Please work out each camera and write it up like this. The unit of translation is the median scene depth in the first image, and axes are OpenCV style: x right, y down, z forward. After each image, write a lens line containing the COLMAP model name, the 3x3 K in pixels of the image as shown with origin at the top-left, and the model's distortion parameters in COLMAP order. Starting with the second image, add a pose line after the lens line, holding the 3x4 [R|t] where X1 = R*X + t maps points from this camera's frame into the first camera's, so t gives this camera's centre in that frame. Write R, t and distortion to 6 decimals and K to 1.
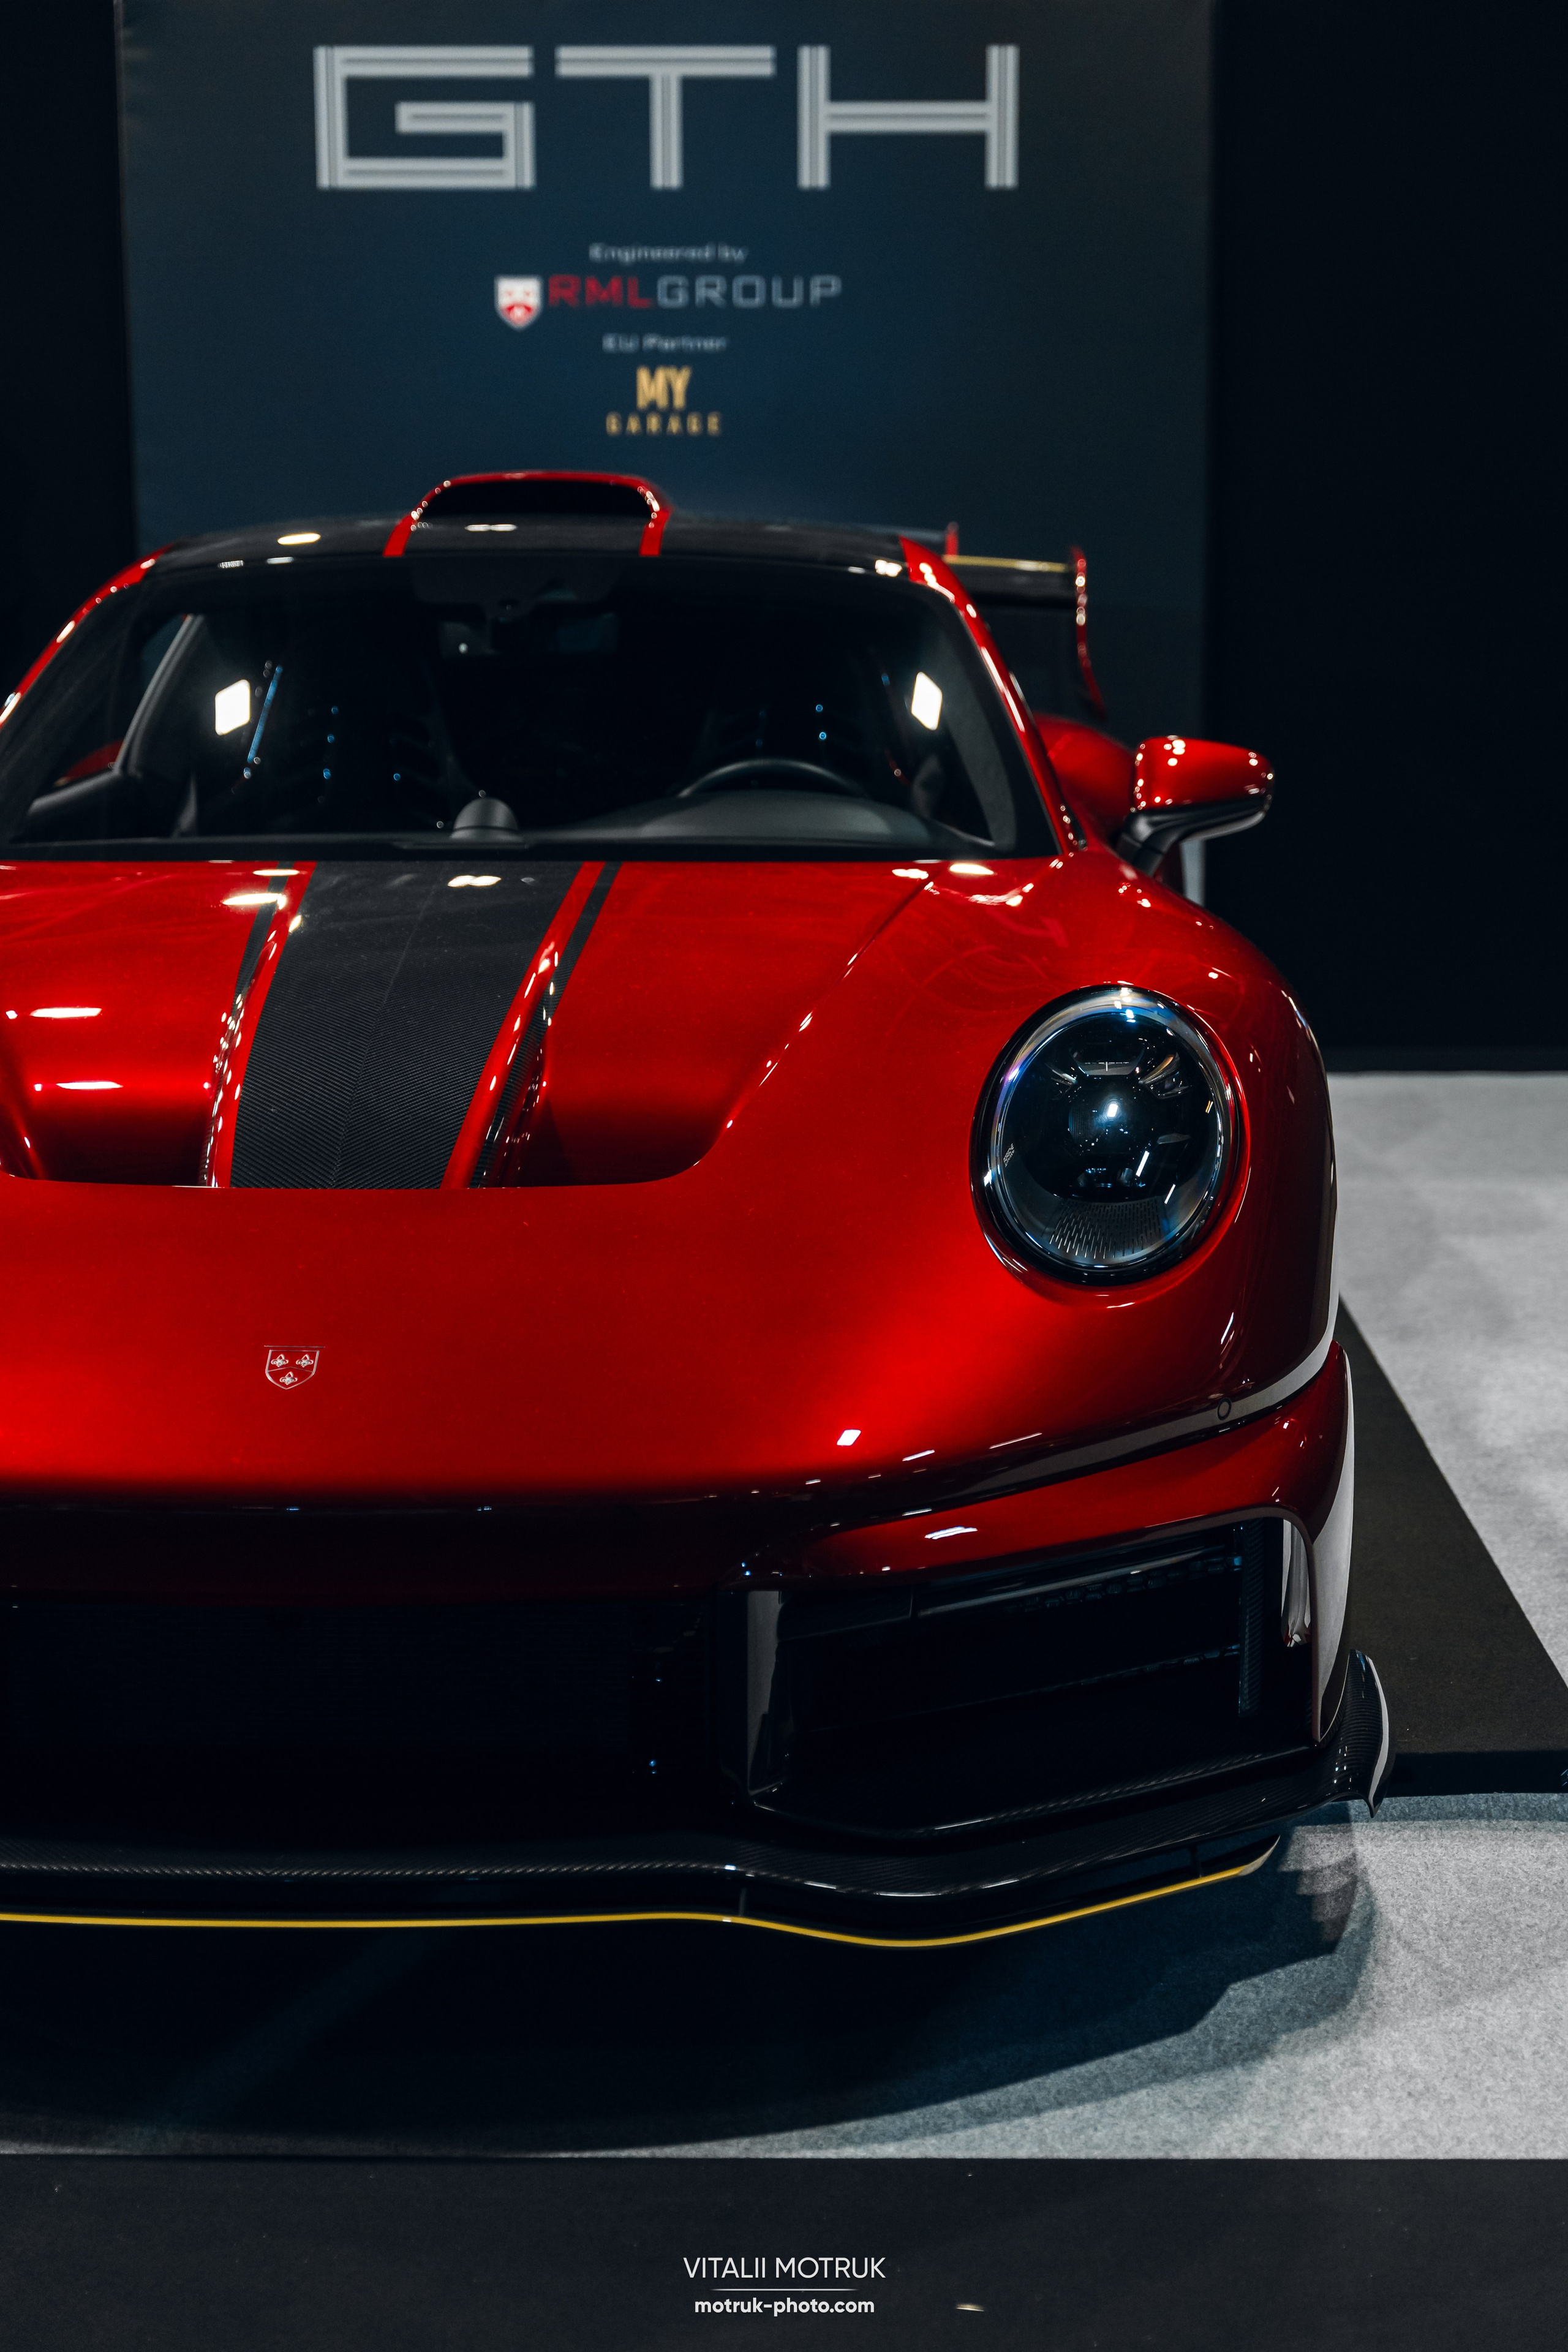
lens RADIAL K [[3659.5, 0, 784.0], [0, 3659.5, 1176.0], [0, 0, 1]] dist [0.020388, -0.030723]
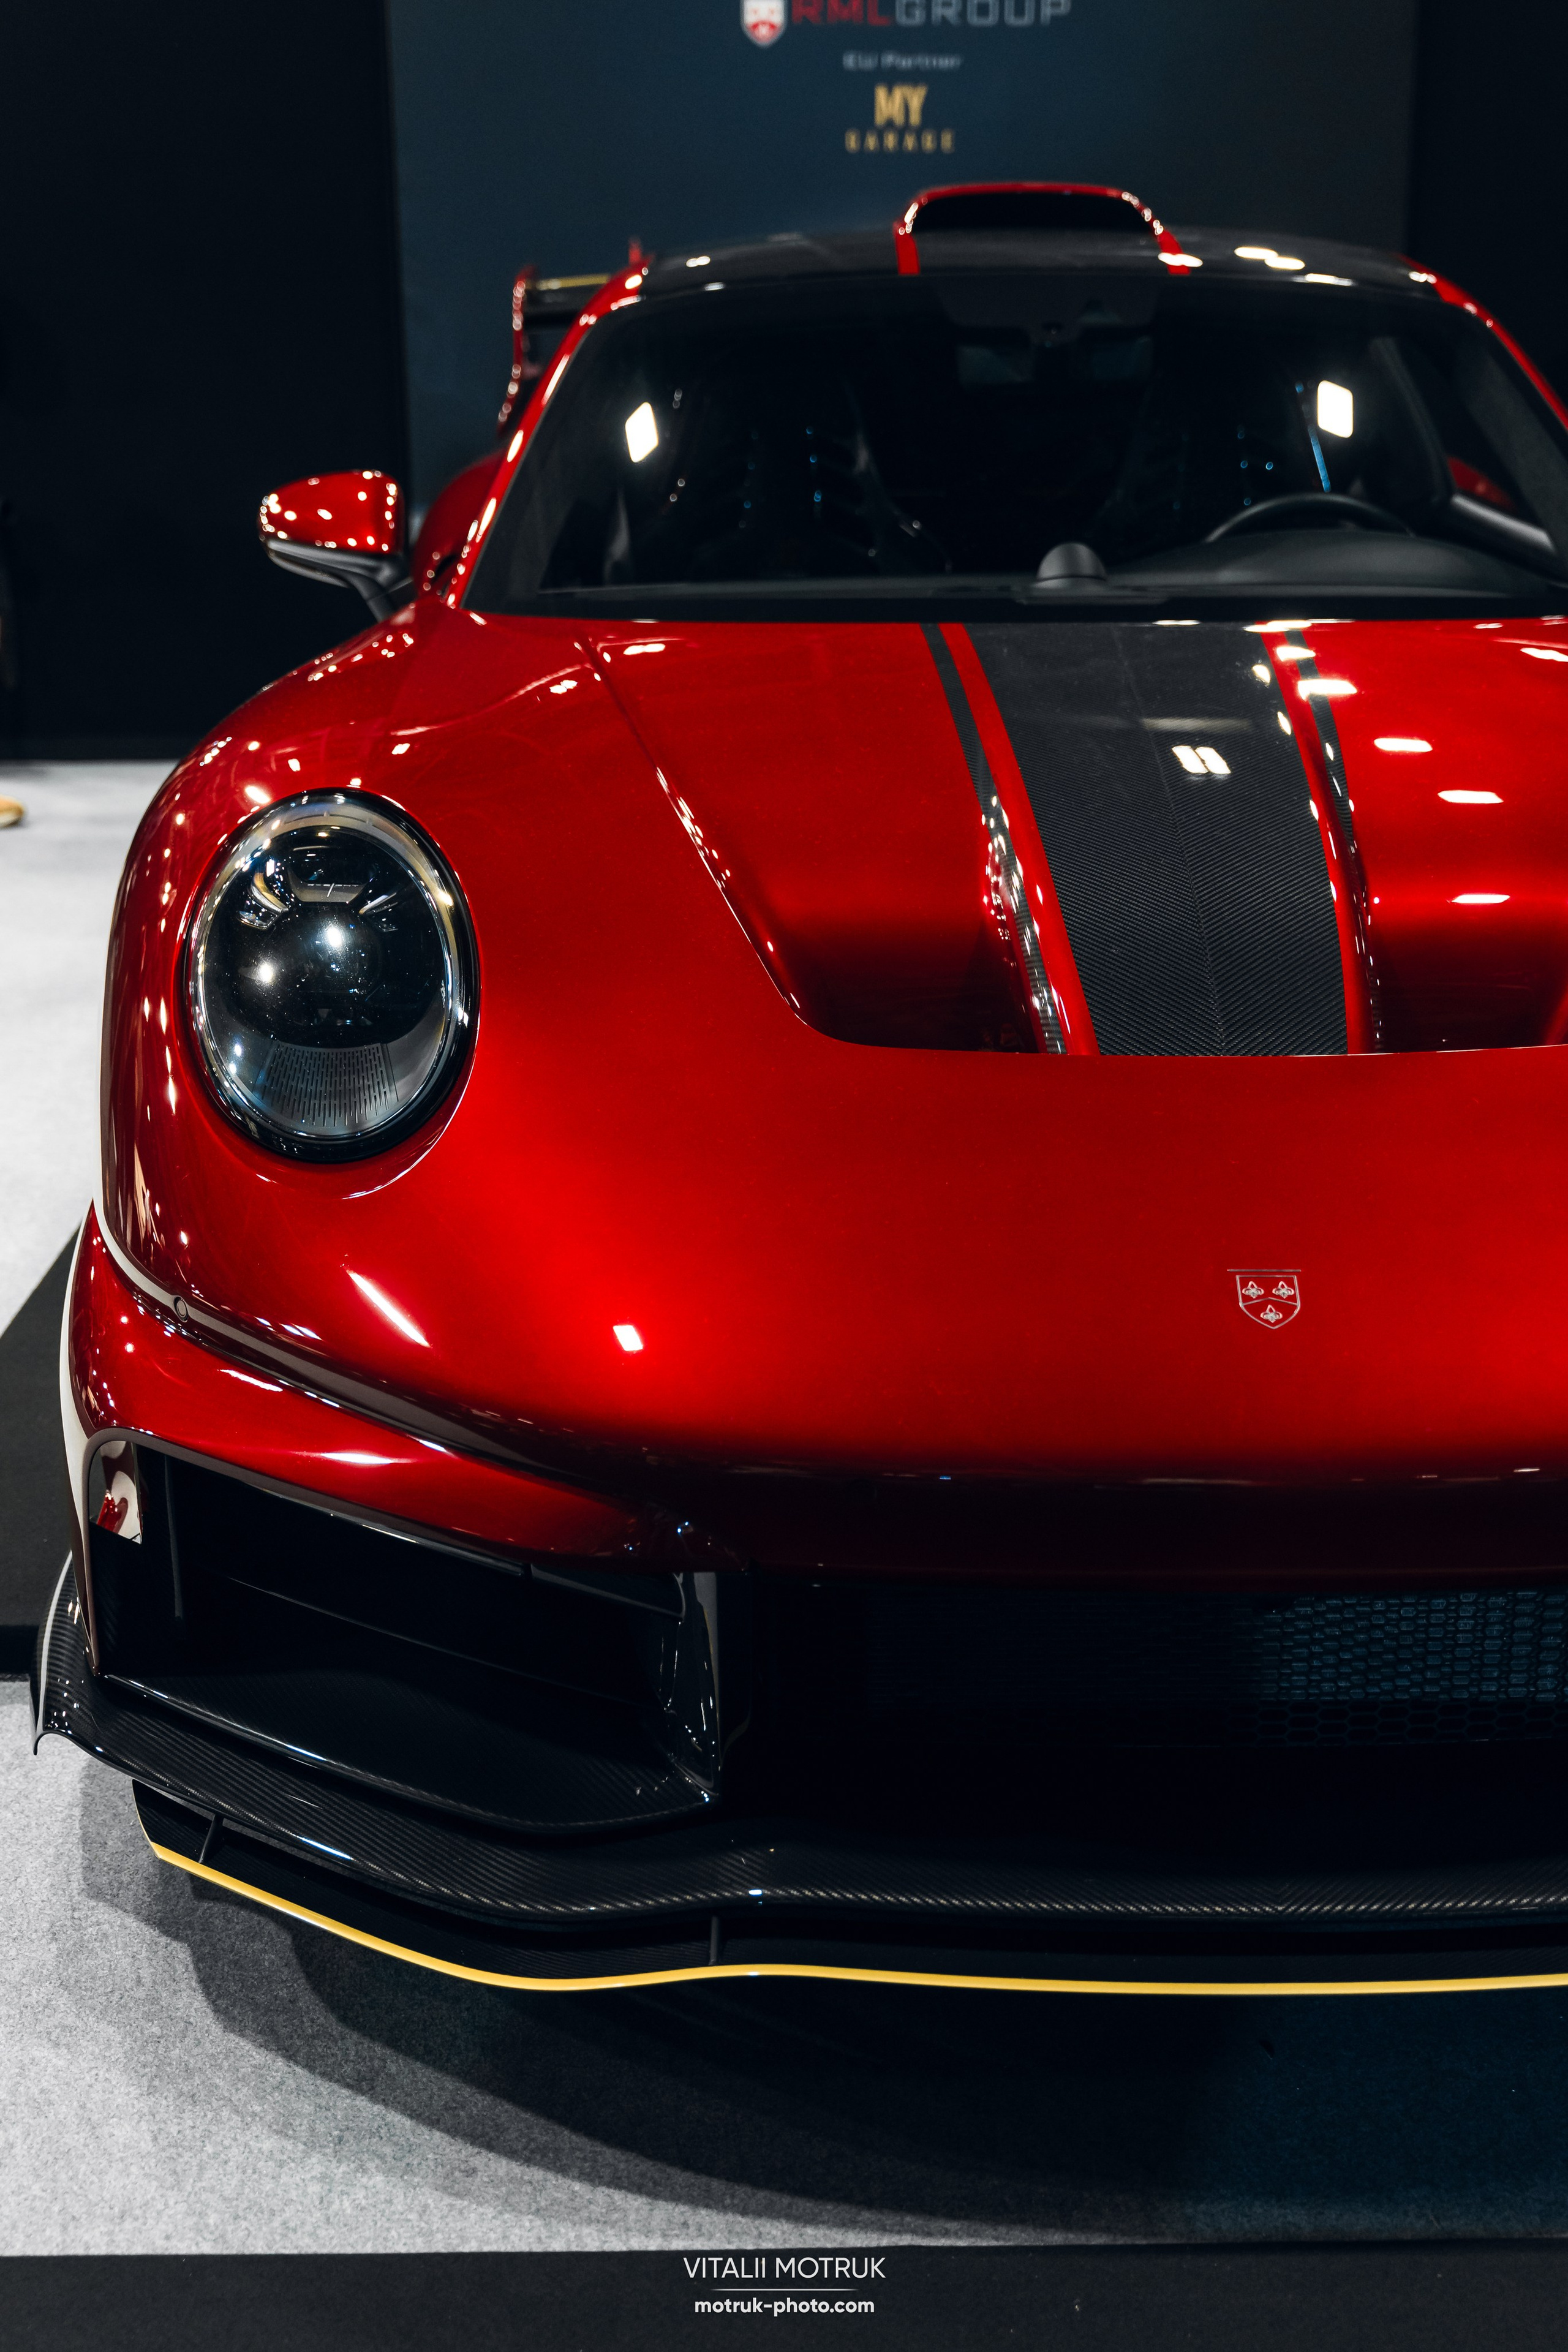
lens RADIAL K [[2811.5, 0, 784.0], [0, 2811.5, 1176.0], [0, 0, 1]] dist [0.014335, -0.050561]
pose [[0.998524, -0.016472, 0.051757, -0.113805], [0.008815, 0.989417, 0.144829, -0.028033], [-0.053594, -0.144159, 0.988102, 0.157569]]
